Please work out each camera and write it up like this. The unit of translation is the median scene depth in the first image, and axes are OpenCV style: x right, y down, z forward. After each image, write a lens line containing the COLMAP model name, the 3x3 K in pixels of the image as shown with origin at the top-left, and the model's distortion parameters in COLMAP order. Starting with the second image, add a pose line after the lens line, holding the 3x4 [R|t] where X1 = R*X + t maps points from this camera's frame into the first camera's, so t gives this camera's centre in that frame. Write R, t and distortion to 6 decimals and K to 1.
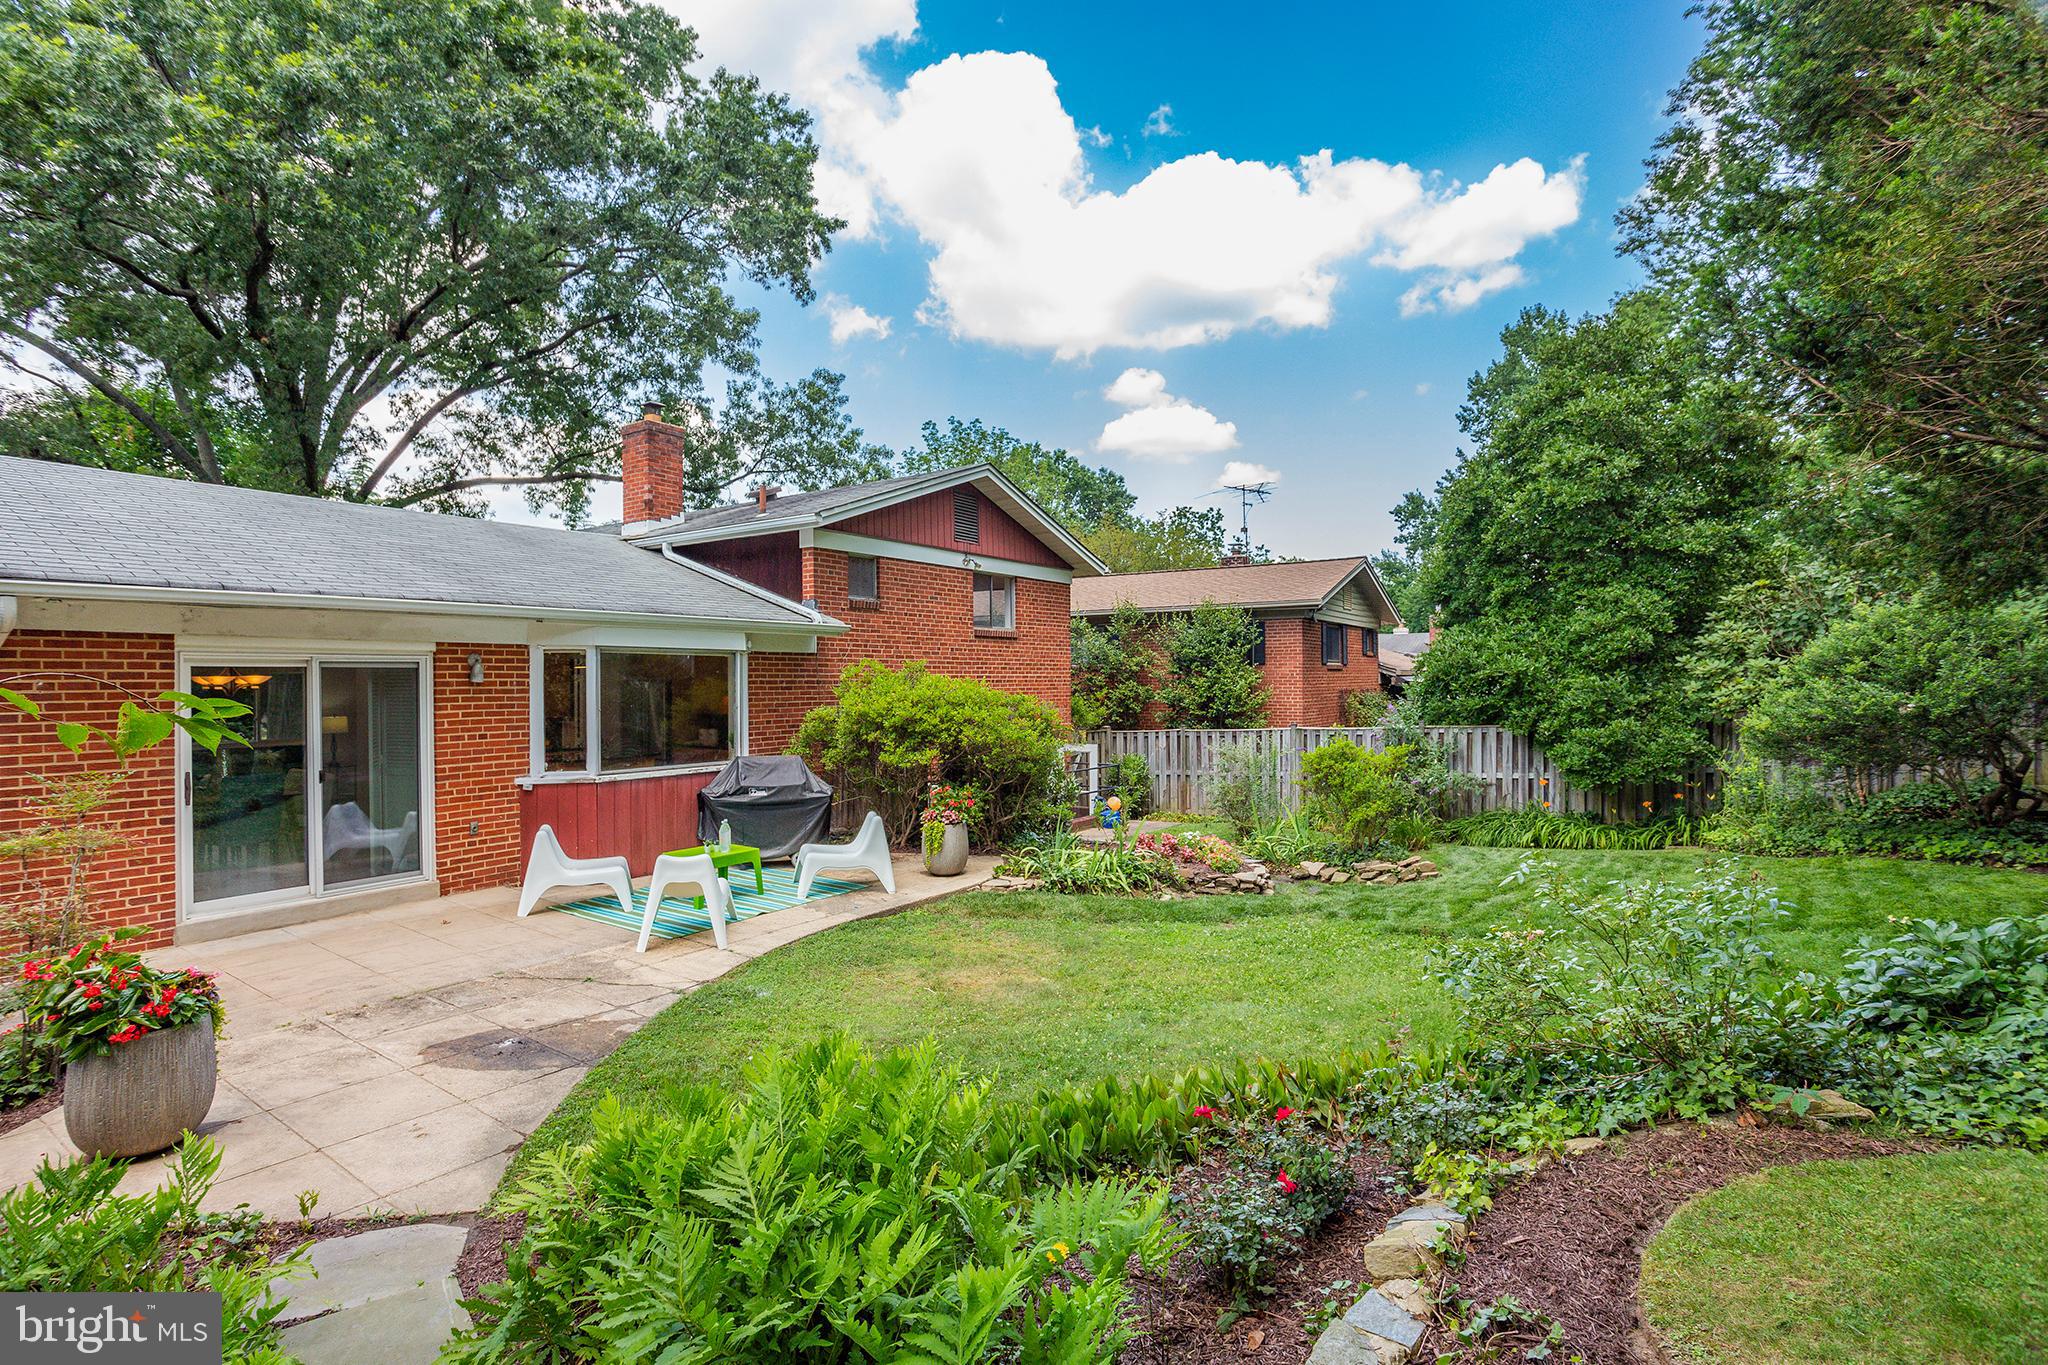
lens RADIAL K [[996.8, 0, 1021.2], [0, 996.8, 670.1], [0, 0, 1]] dist [-0.046856, 0.029237]
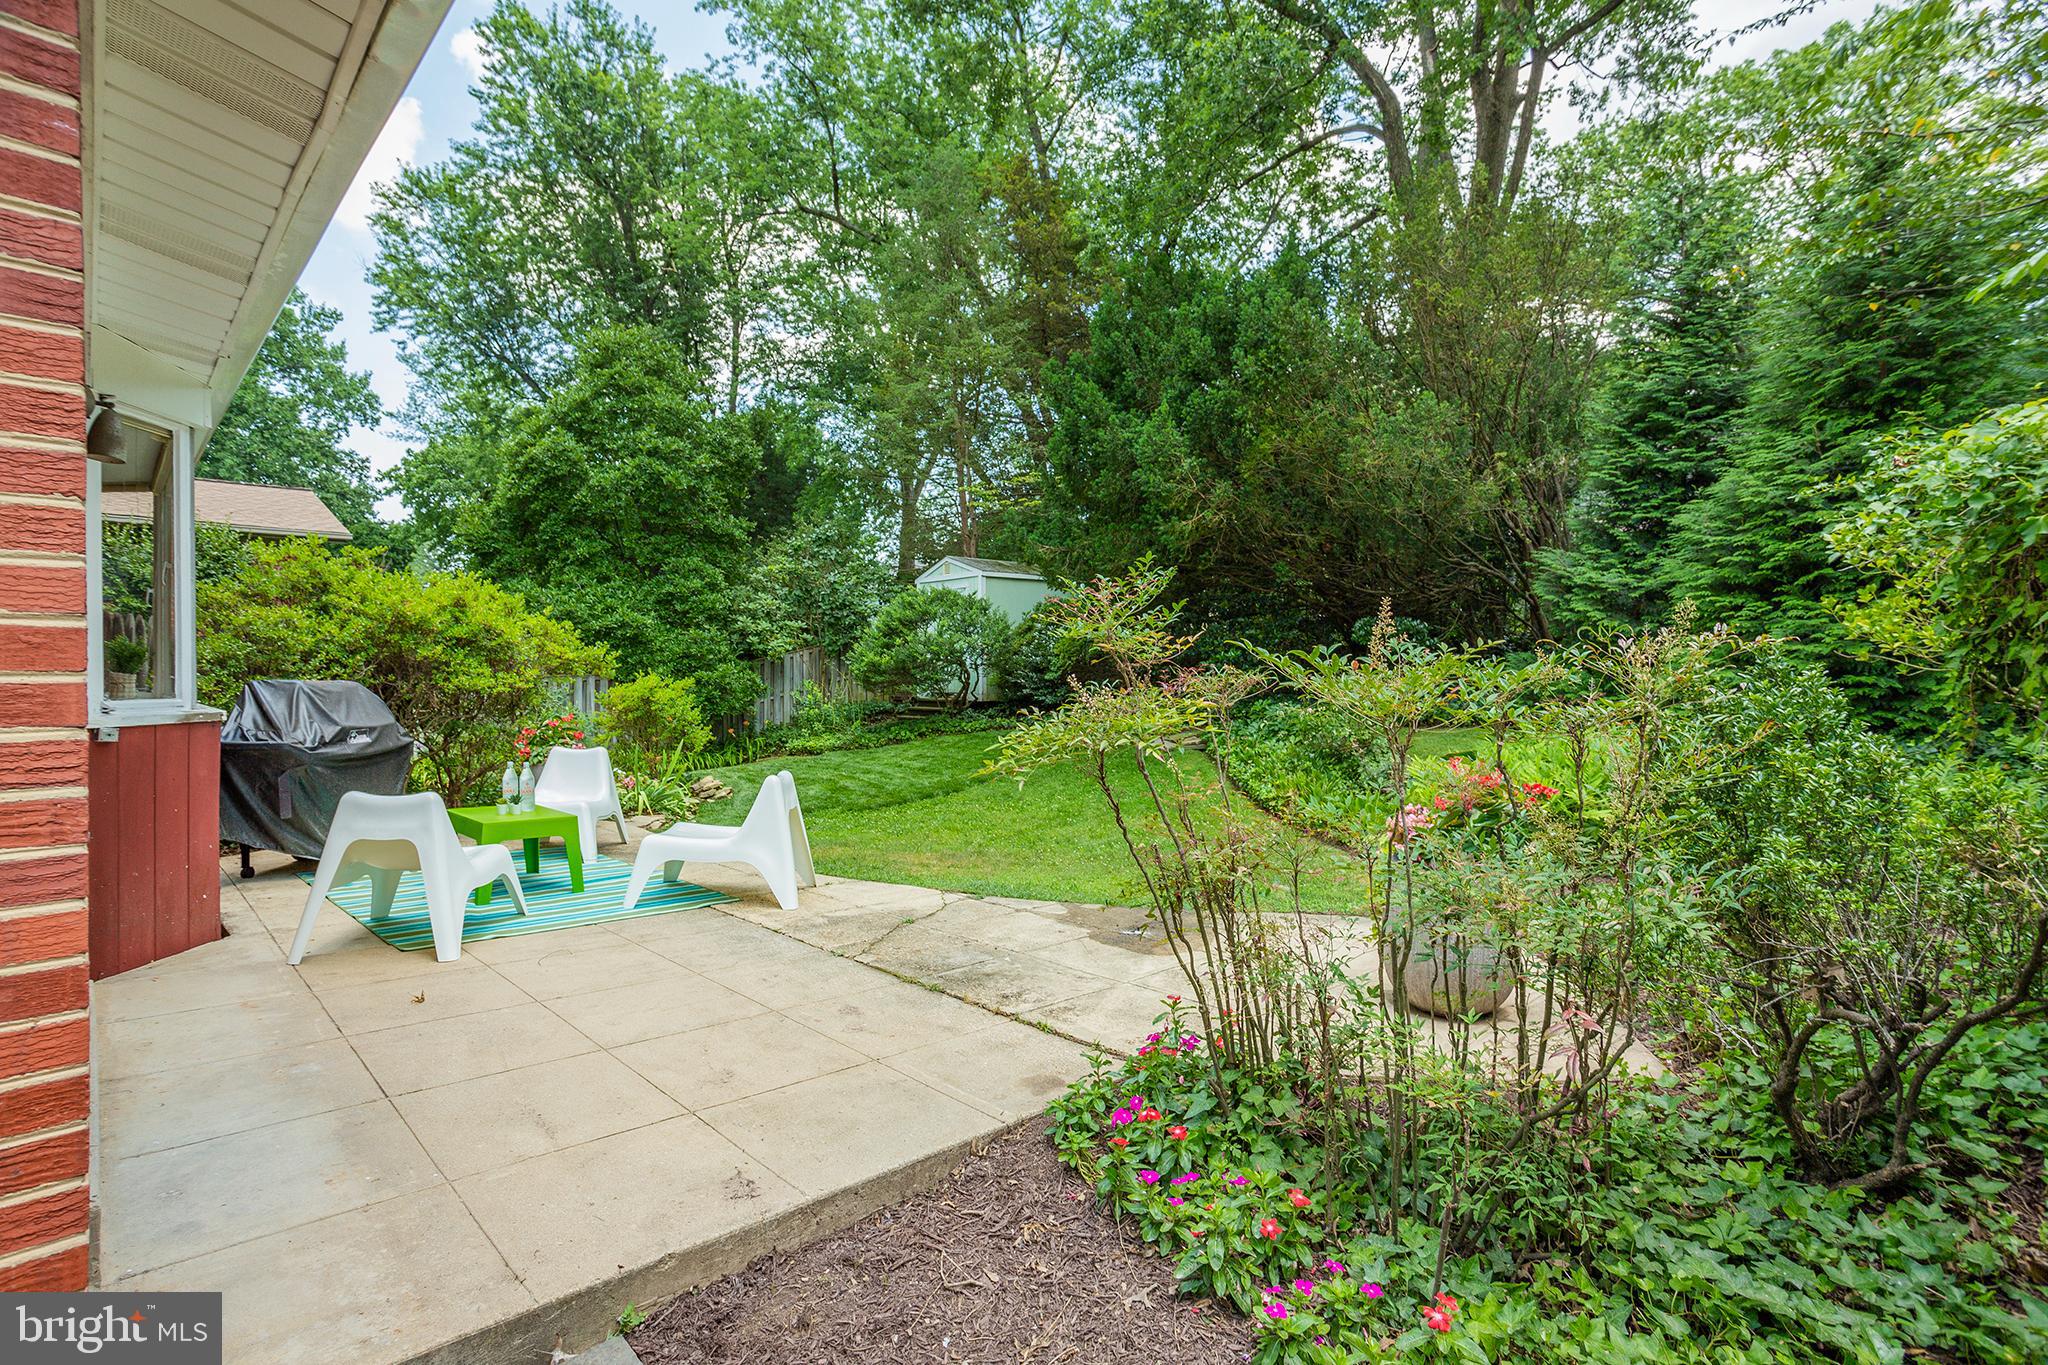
lens RADIAL K [[1016.3, 0, 1008.9], [0, 1016.3, 674.9], [0, 0, 1]] dist [-0.050833, 0.030158]
pose [[0.199128, 0.004211, 0.979964, -0.807909], [-0.008042, 0.999964, -0.002663, 0.089078], [-0.979941, -0.007351, 0.199155, 0.532509]]
